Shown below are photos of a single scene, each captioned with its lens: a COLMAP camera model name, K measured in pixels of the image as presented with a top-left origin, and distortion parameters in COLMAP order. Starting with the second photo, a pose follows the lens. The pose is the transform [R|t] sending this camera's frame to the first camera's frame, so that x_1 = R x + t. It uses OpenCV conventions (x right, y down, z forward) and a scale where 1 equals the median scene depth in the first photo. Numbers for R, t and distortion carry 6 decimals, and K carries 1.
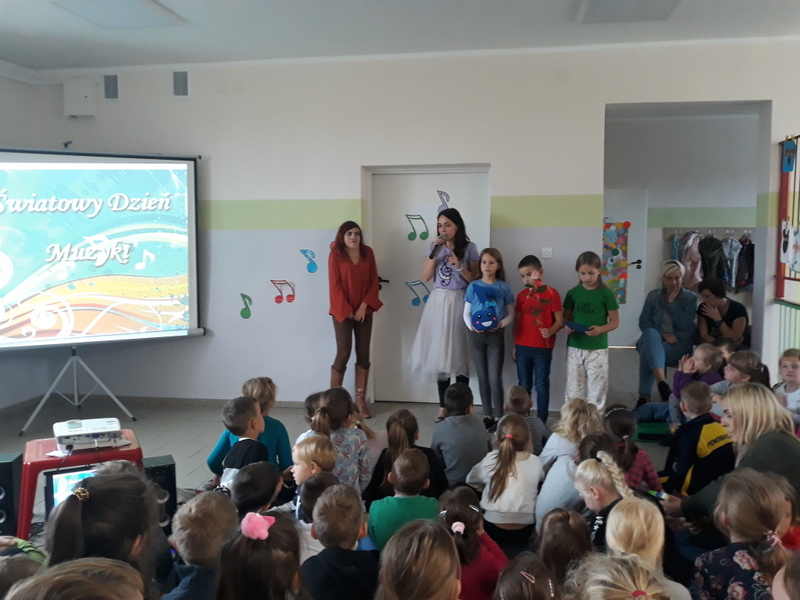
lens RADIAL K [[665.1, 0, 413.8], [0, 665.1, 299.1], [0, 0, 1]] dist [-0.010737, -0.007910]
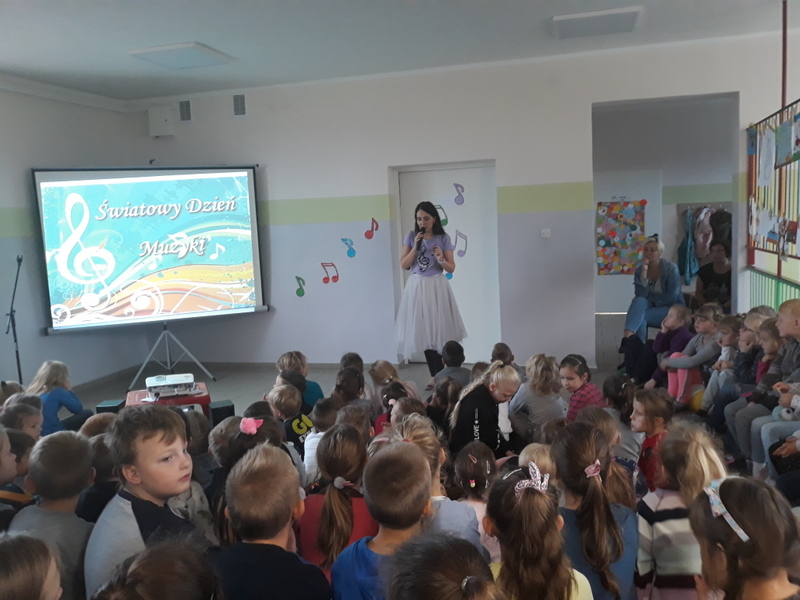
lens RADIAL K [[655.1, 0, 446.5], [0, 655.1, 302.0], [0, 0, 1]] dist [0.058655, -0.157072]
pose [[0.994612, -0.028325, -0.099724, 0.141377], [0.032180, 0.998787, 0.037263, 0.002911], [0.098548, -0.040271, 0.994317, -0.183768]]
